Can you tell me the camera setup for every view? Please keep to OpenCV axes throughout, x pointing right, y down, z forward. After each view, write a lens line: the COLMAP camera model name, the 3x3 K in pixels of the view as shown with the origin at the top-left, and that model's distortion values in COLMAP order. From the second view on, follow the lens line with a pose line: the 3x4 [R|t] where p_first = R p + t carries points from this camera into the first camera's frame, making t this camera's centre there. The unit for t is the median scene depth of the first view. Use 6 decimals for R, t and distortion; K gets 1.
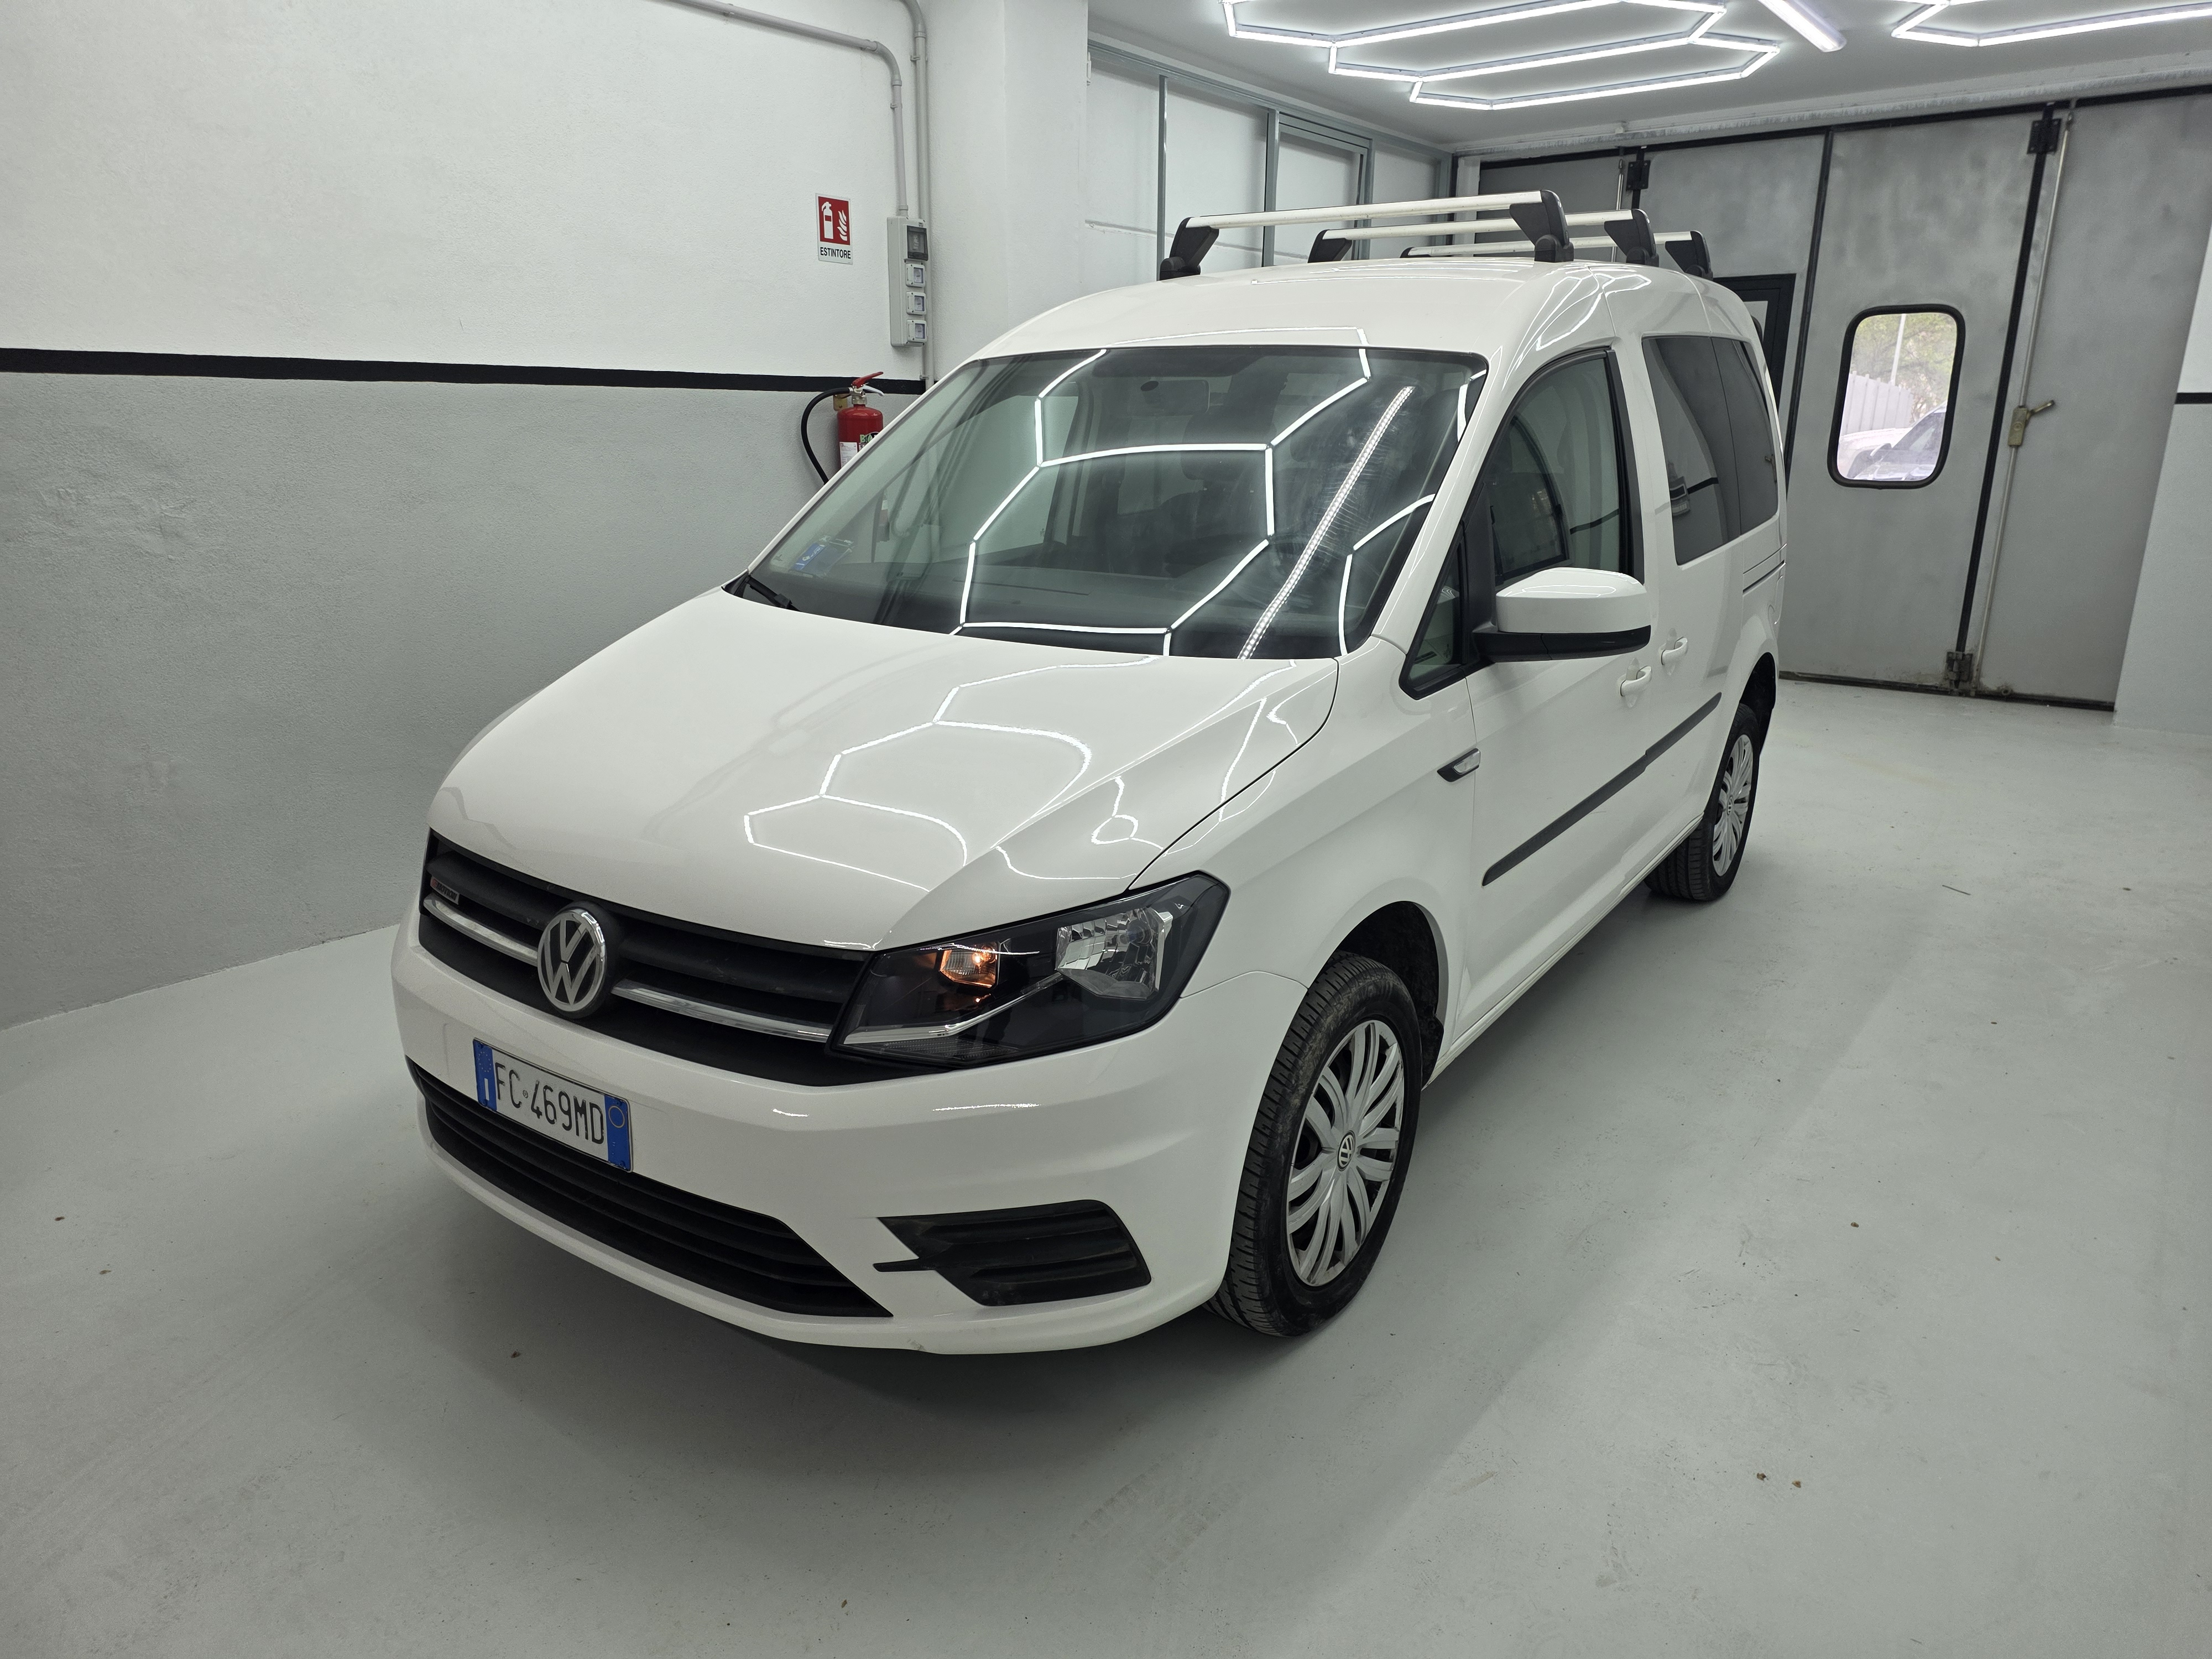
lens RADIAL K [[1474.5, 0, 1112.4], [0, 1474.5, 830.3], [0, 0, 1]] dist [0.016490, 0.004068]
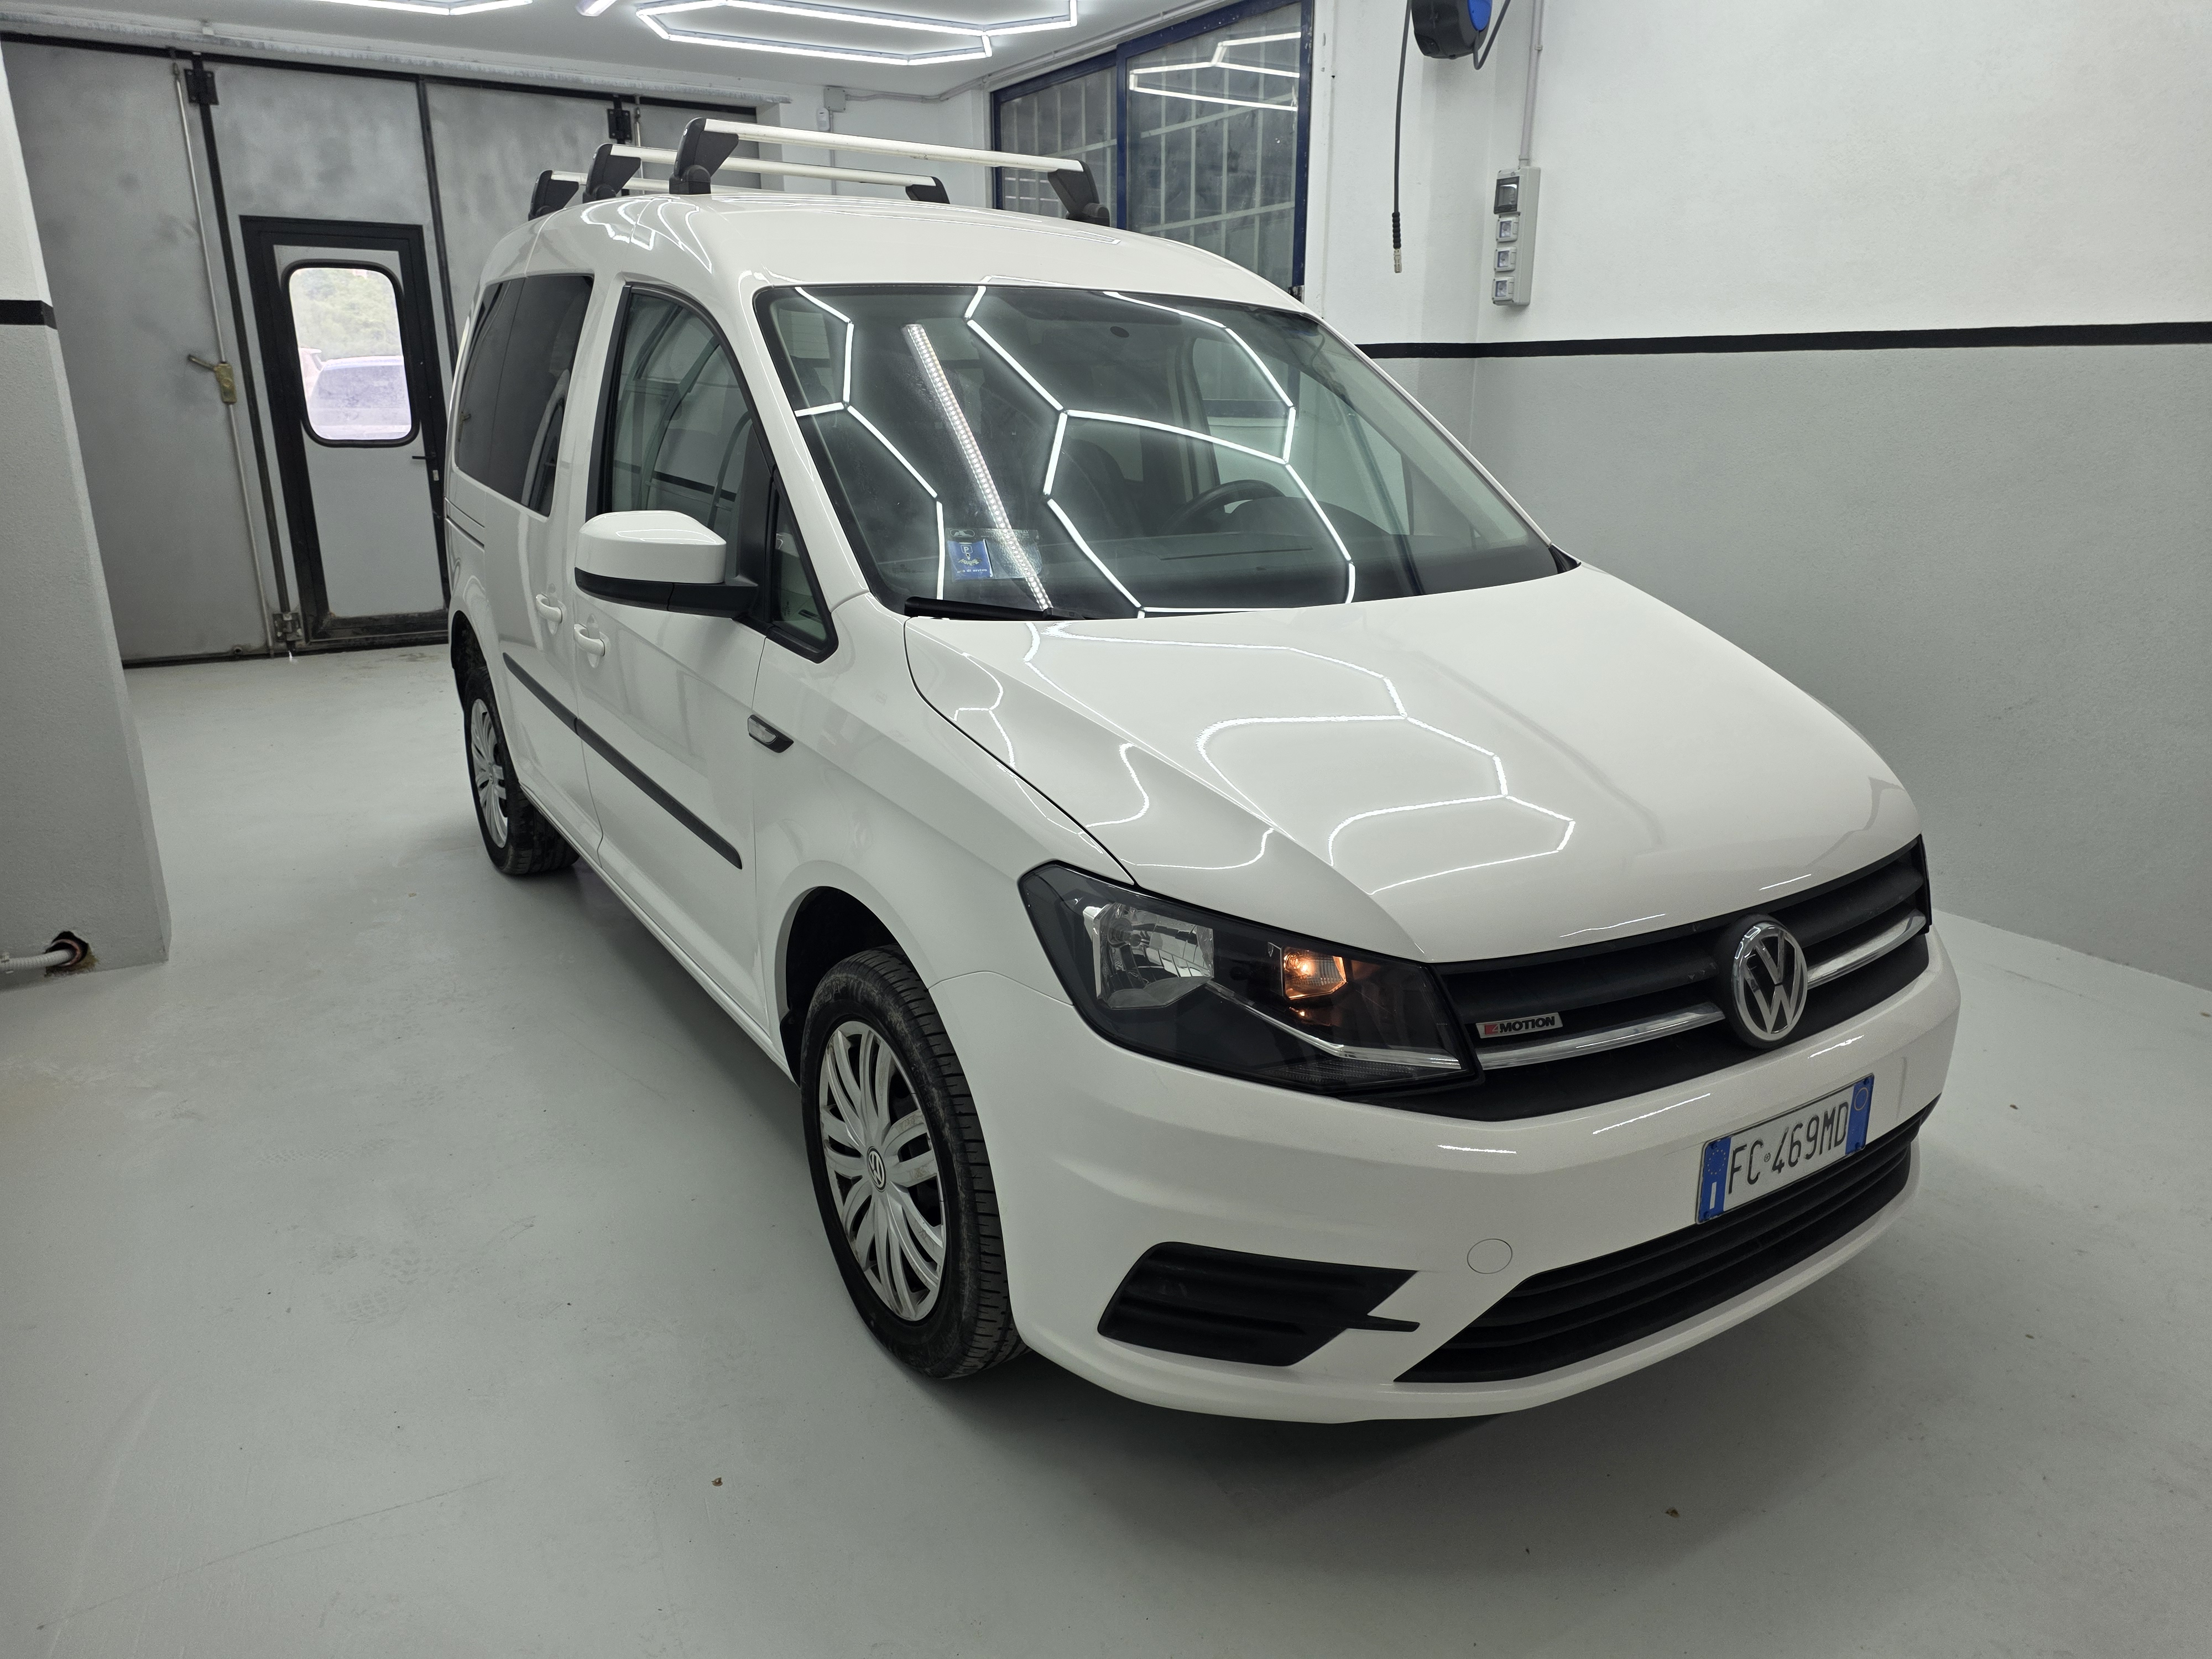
lens RADIAL K [[1571.0, 0, 1108.7], [0, 1571.0, 786.4], [0, 0, 1]] dist [-0.025199, 0.035969]
pose [[0.360598, -0.236293, 0.902294, -0.395263], [0.250125, 0.956443, 0.150512, -0.078807], [-0.898558, 0.171412, 0.403994, 0.284928]]
